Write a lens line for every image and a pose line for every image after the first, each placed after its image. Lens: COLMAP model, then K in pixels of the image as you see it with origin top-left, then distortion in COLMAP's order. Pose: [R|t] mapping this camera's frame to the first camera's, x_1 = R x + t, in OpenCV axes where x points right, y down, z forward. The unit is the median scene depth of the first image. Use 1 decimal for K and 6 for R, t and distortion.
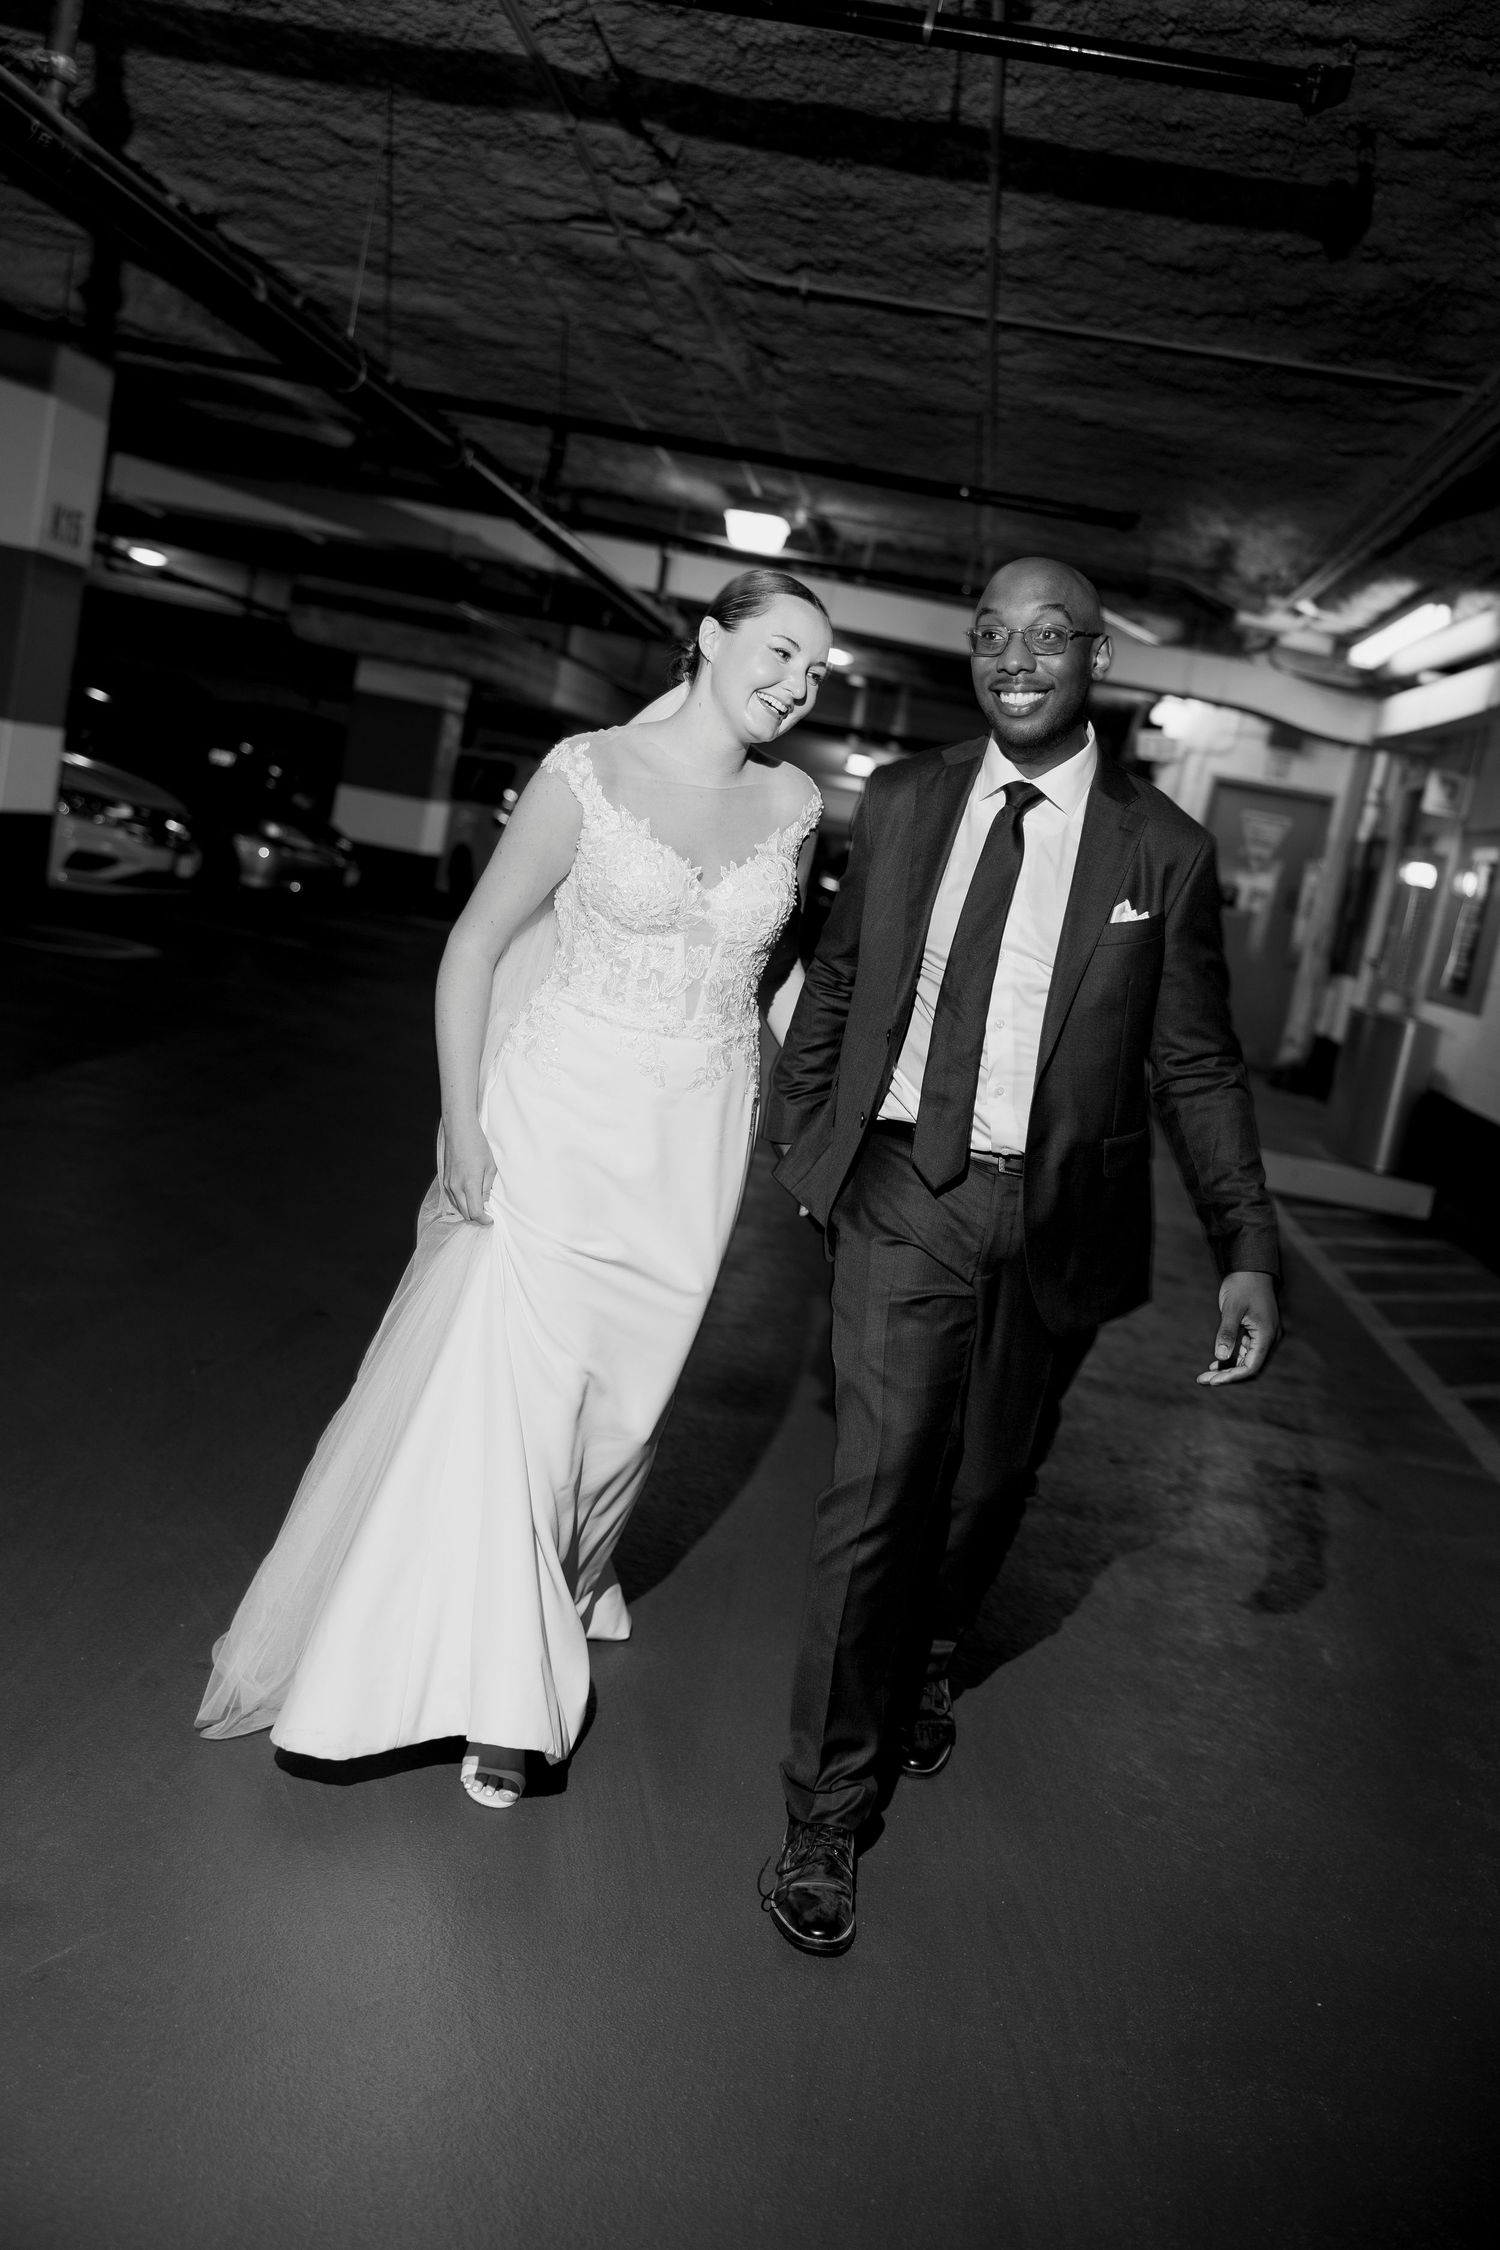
lens RADIAL K [[2134.8, 0, 760.0], [0, 2134.8, 1125.4], [0, 0, 1]] dist [0.062357, 0.000000]
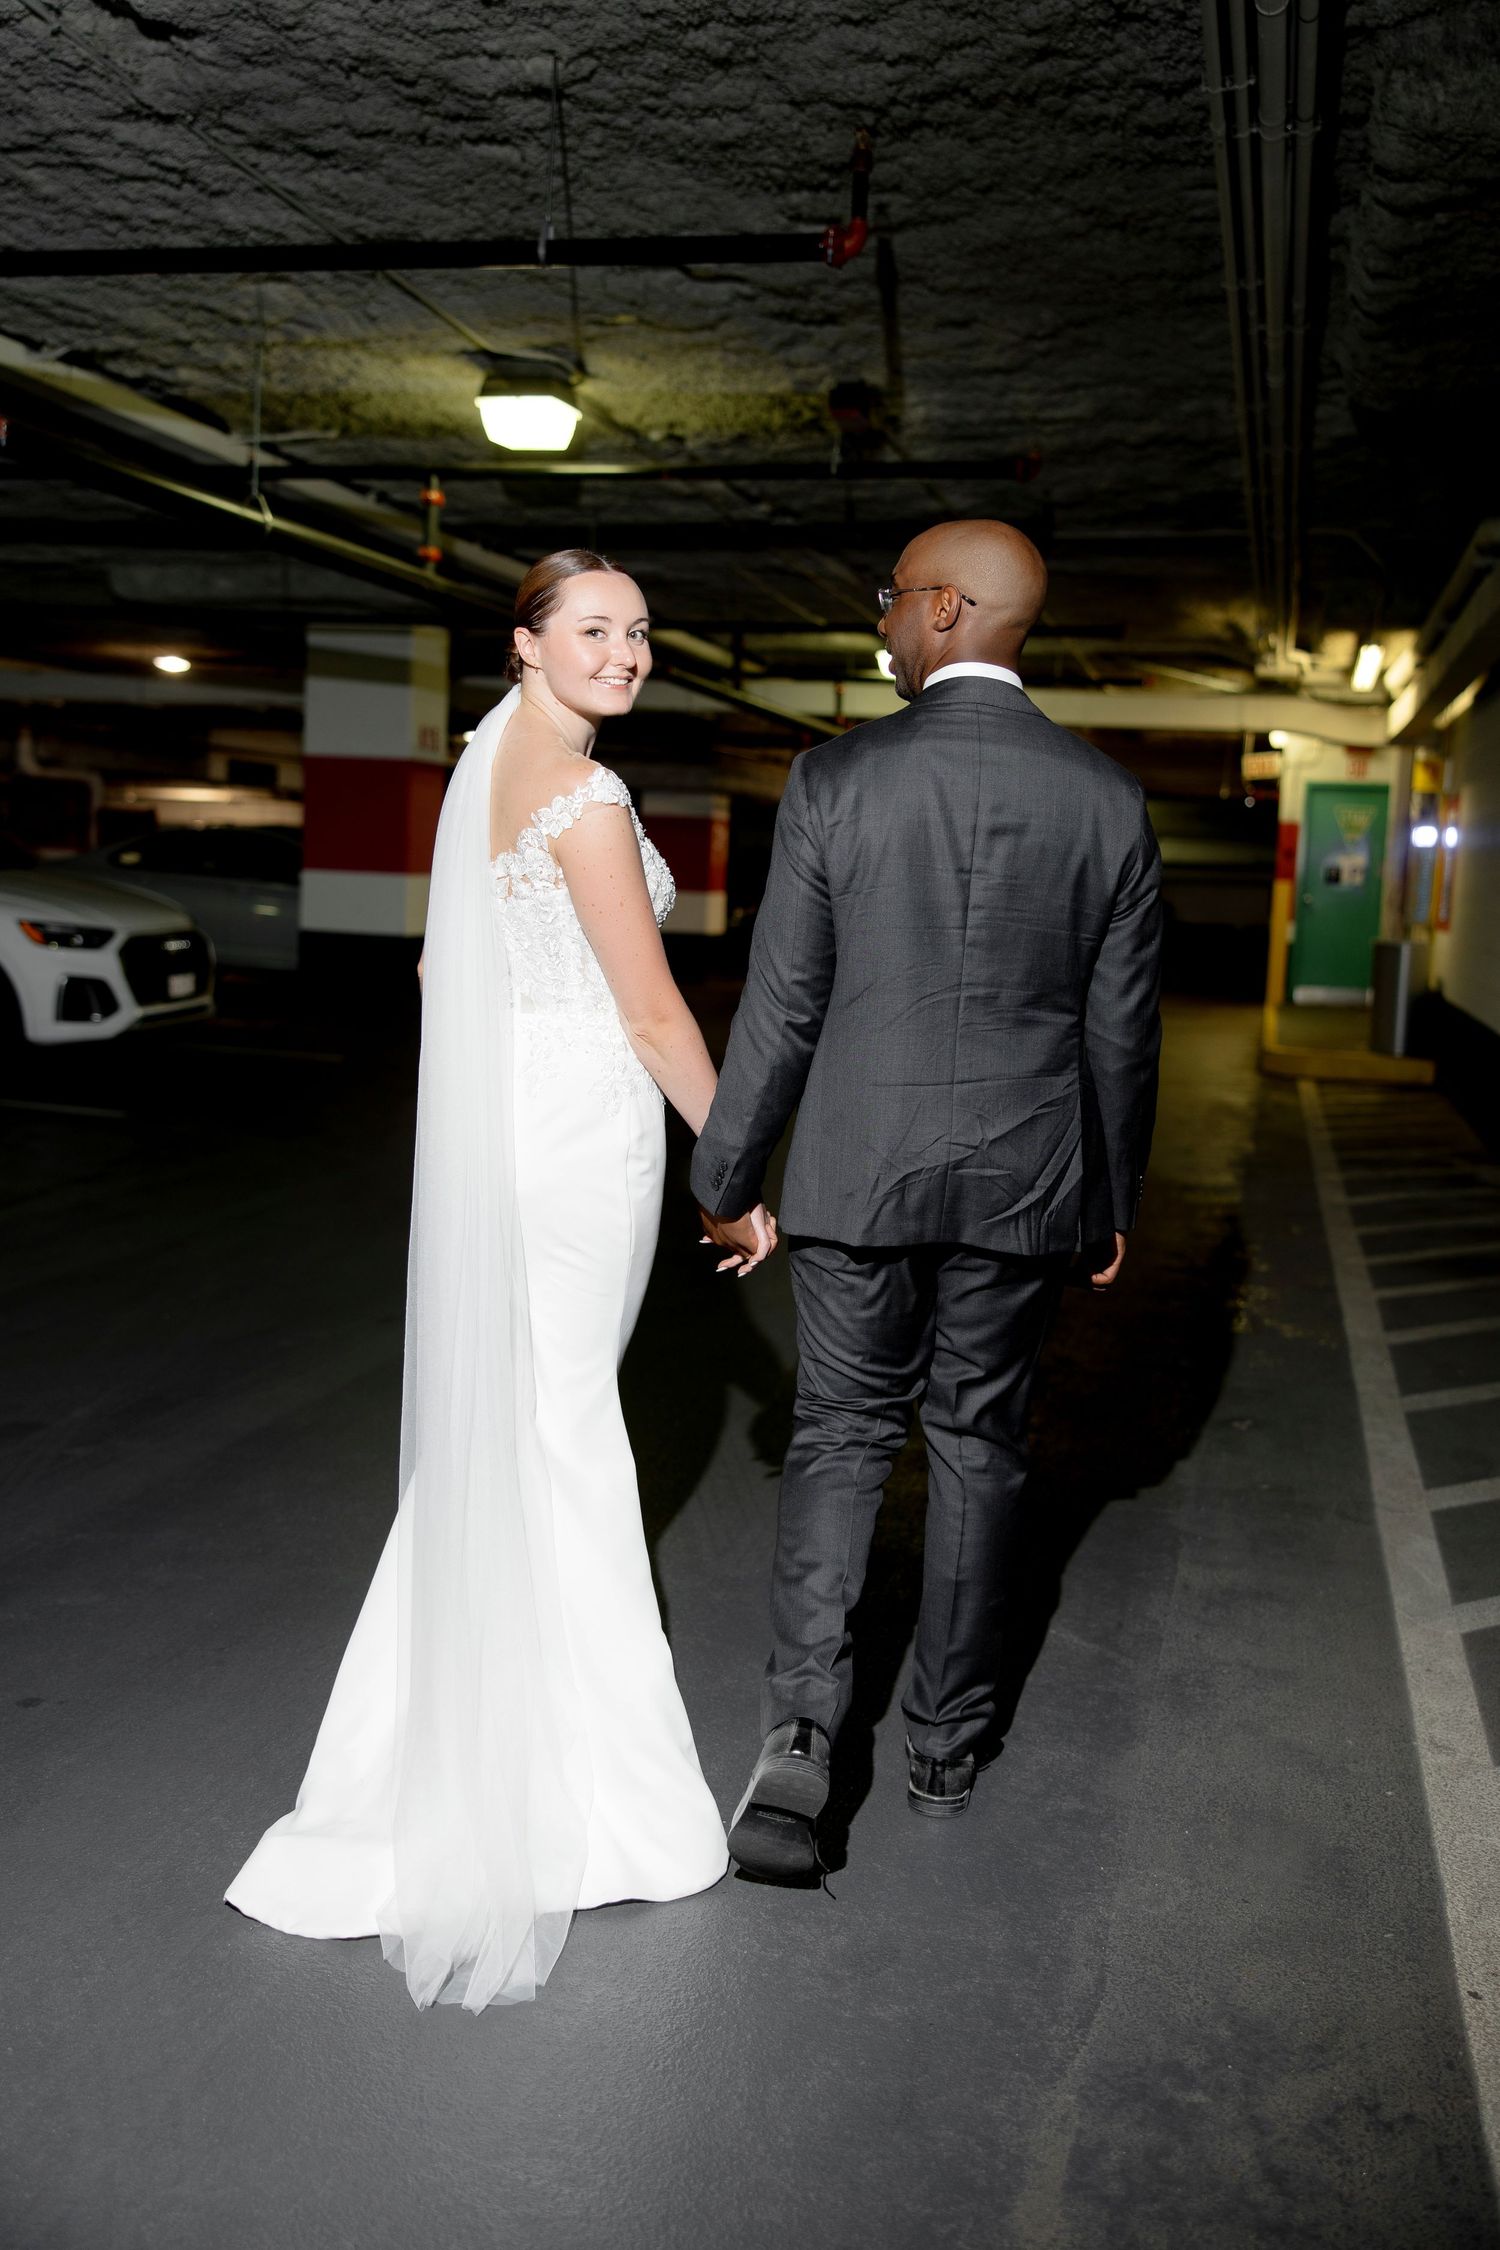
lens RADIAL K [[2106.8, 0, 748.0], [0, 2106.8, 1128.9], [0, 0, 1]] dist [0.021732, 0.000000]
pose [[0.978308, -0.122422, -0.167114, 0.072960], [0.116422, 0.992167, -0.045274, 0.056514], [0.171348, 0.024836, 0.984898, -0.273248]]
